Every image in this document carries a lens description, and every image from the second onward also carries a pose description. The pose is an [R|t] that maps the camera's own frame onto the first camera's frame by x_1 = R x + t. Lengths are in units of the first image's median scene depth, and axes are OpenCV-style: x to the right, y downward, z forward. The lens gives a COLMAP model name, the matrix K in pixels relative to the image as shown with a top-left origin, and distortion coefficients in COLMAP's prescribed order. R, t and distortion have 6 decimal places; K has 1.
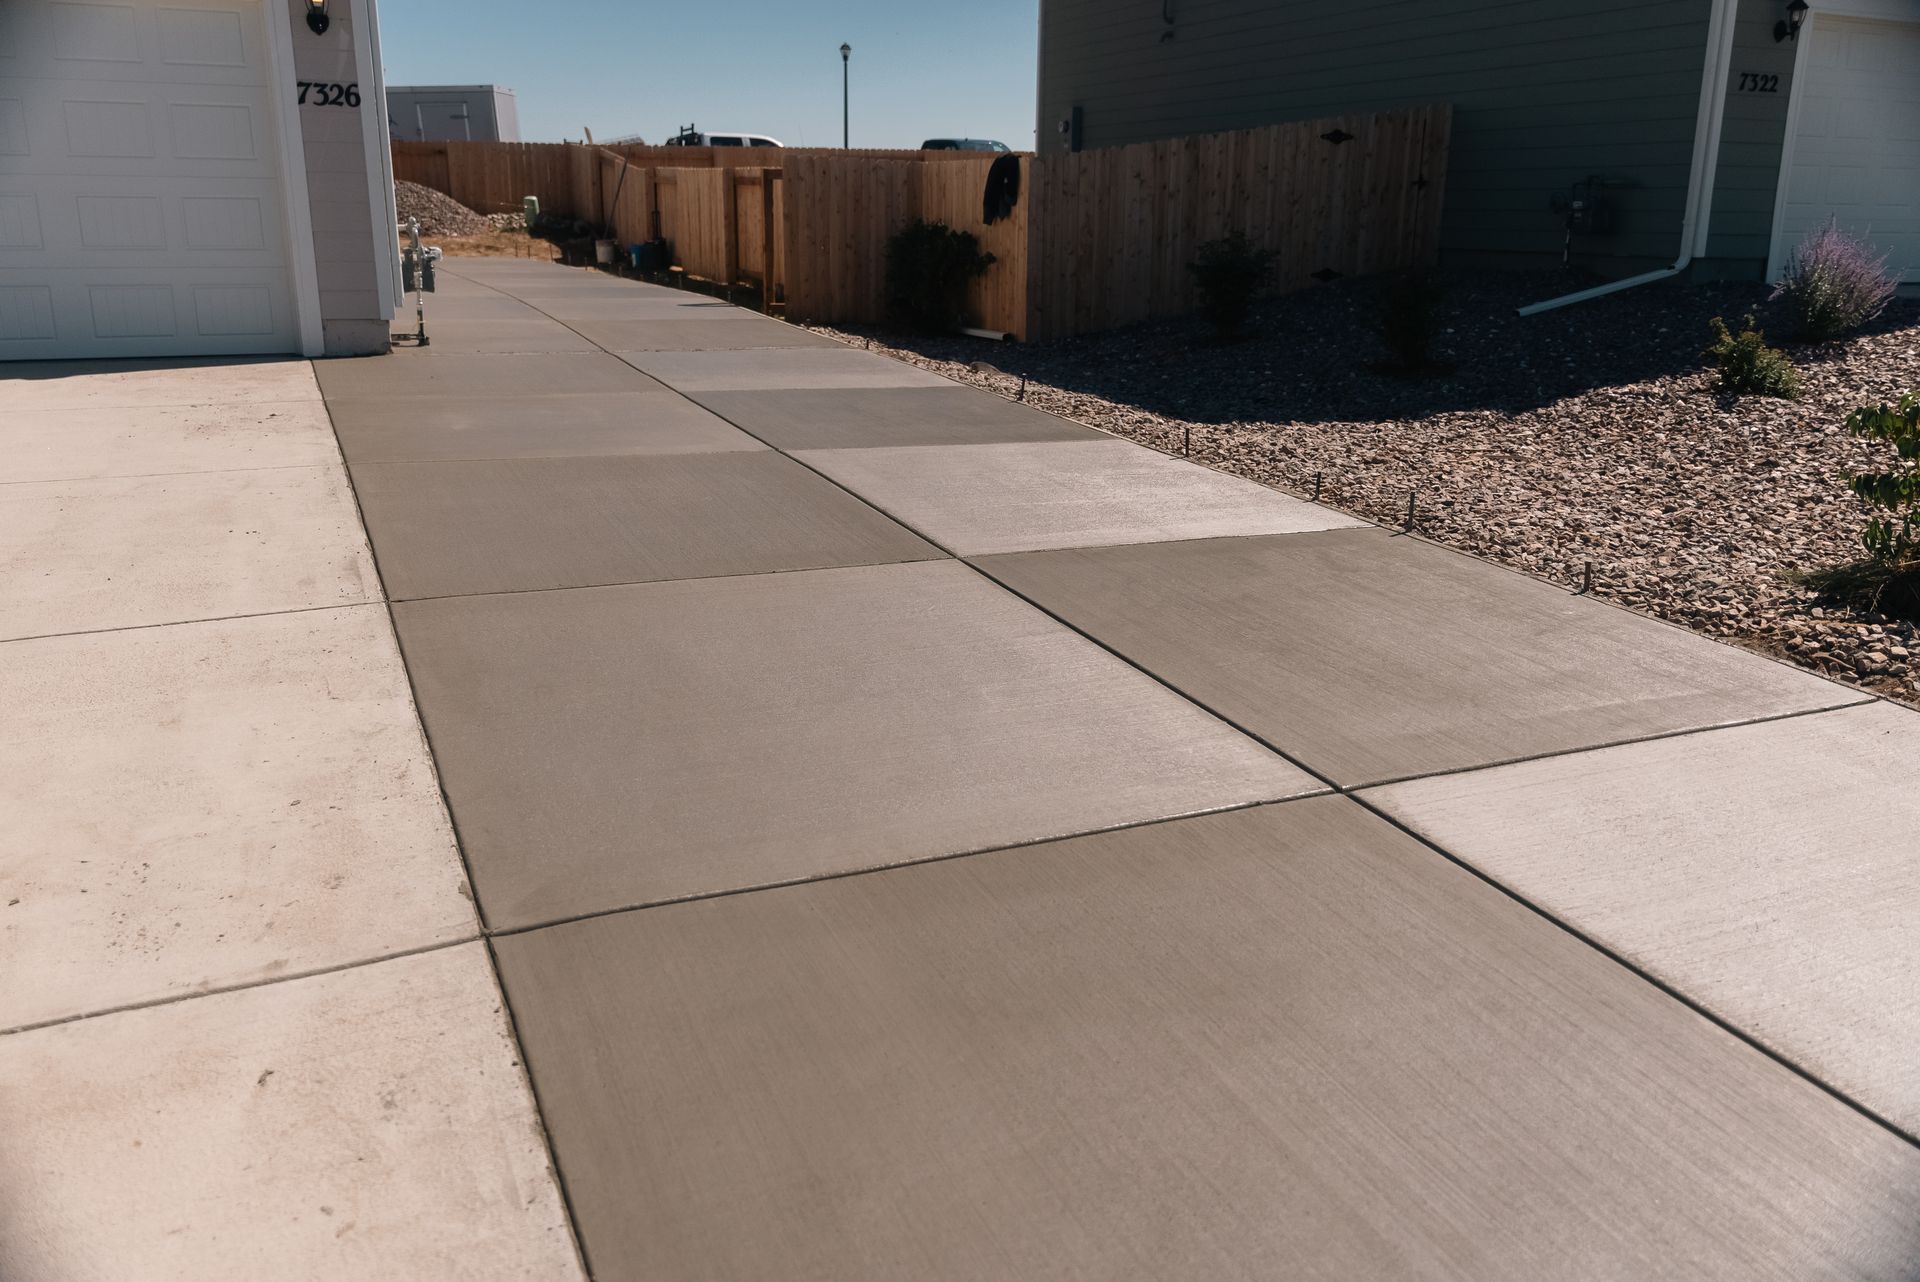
lens RADIAL K [[1498.5, 0, 960.0], [0, 1498.5, 641.0], [0, 0, 1]] dist [0.008220, -0.004627]
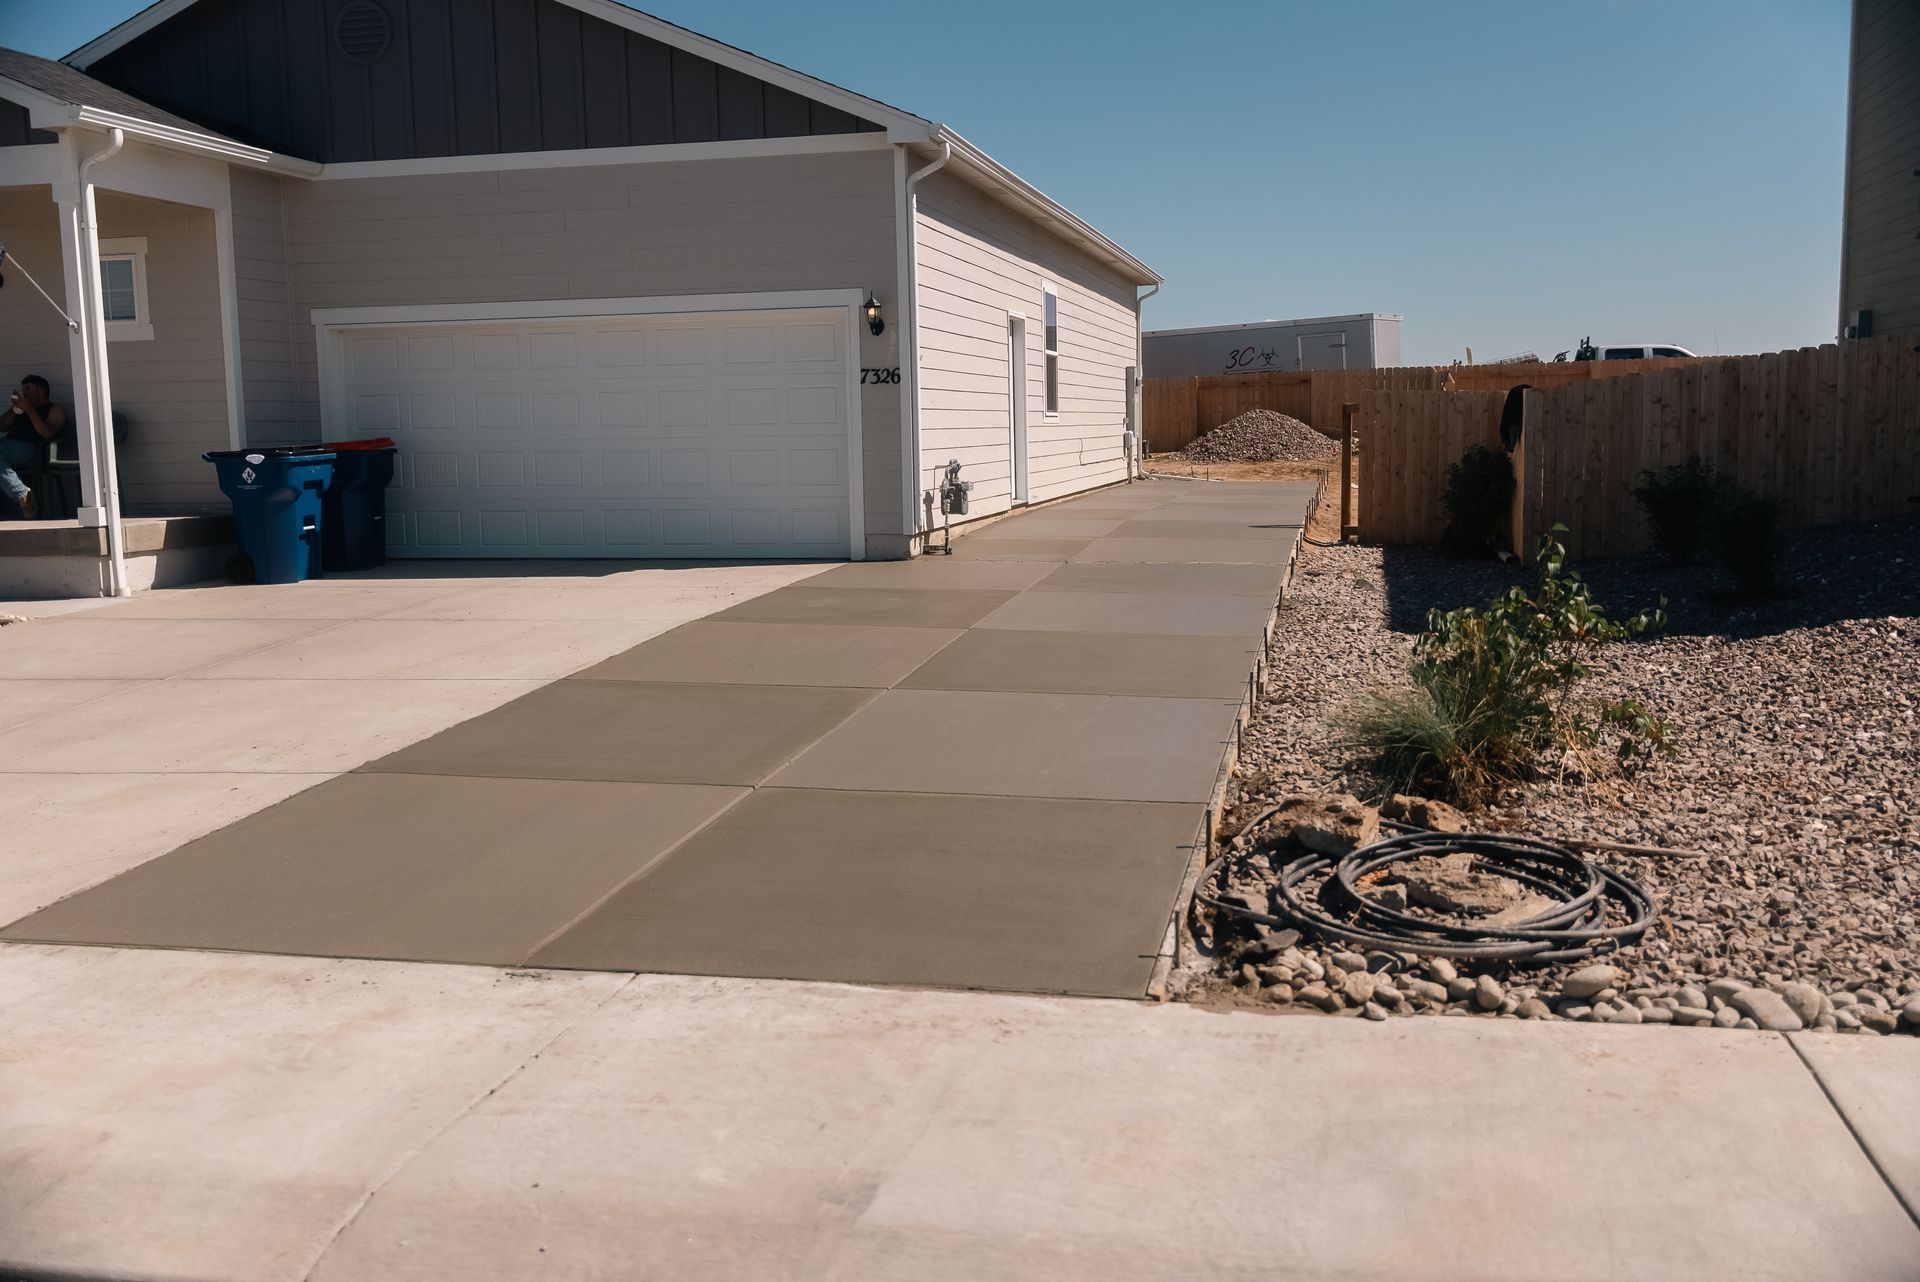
lens RADIAL K [[1762.0, 0, 960.0], [0, 1762.0, 641.0], [0, 0, 1]] dist [0.003866, -0.000801]
pose [[0.798378, 0.047506, -0.600280, 0.443159], [-0.140078, 0.984187, -0.108416, 0.031535], [0.585638, 0.170643, 0.792407, -0.147856]]
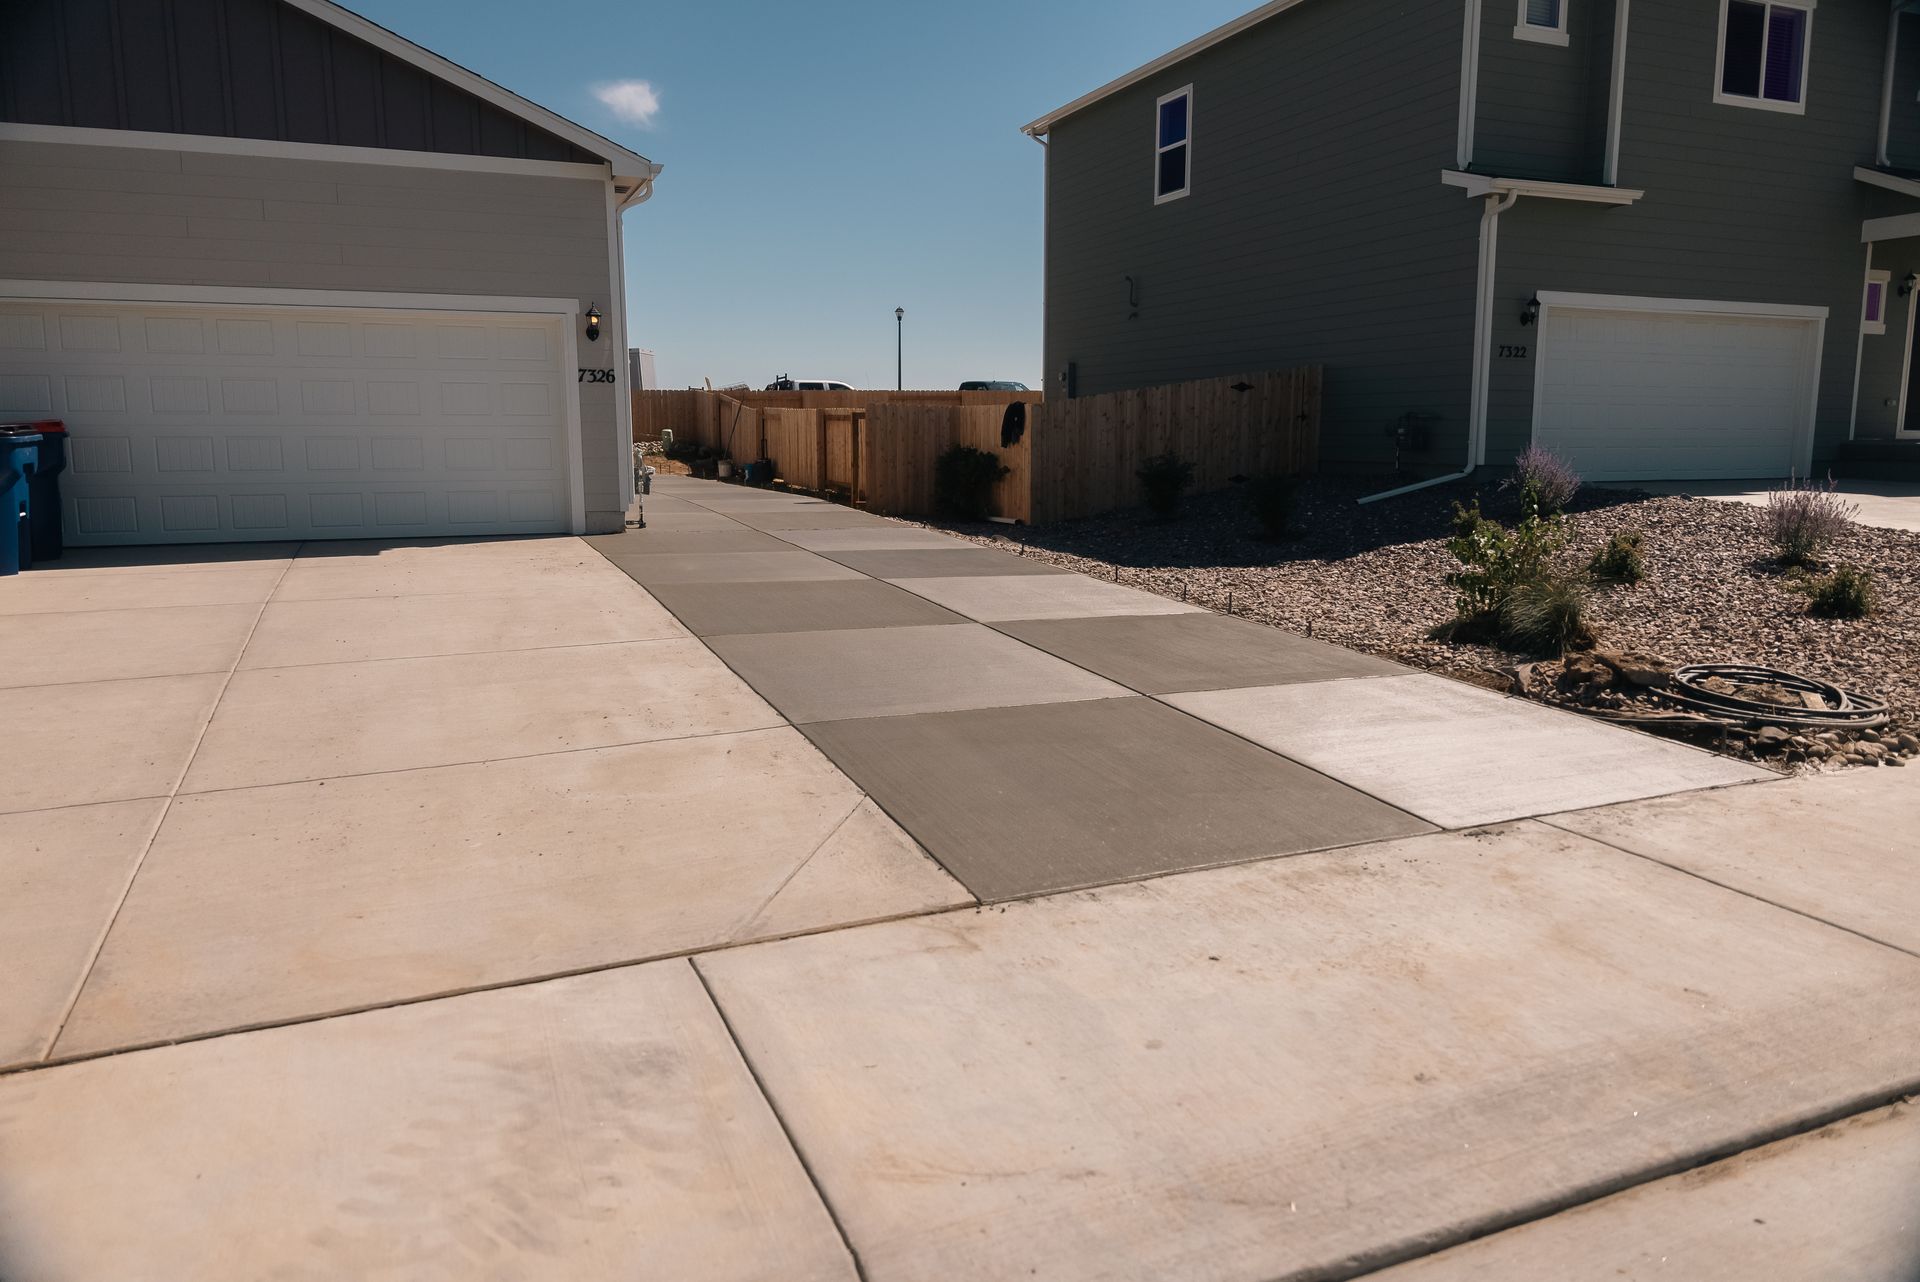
lens RADIAL K [[1293.6, 0, 960.0], [0, 1293.6, 641.0], [0, 0, 1]] dist [-0.007872, -0.000319]
pose [[0.999648, -0.006723, -0.025682, 0.006278], [0.003600, 0.992794, -0.119776, 0.064510], [0.026302, 0.119642, 0.992469, -0.245458]]
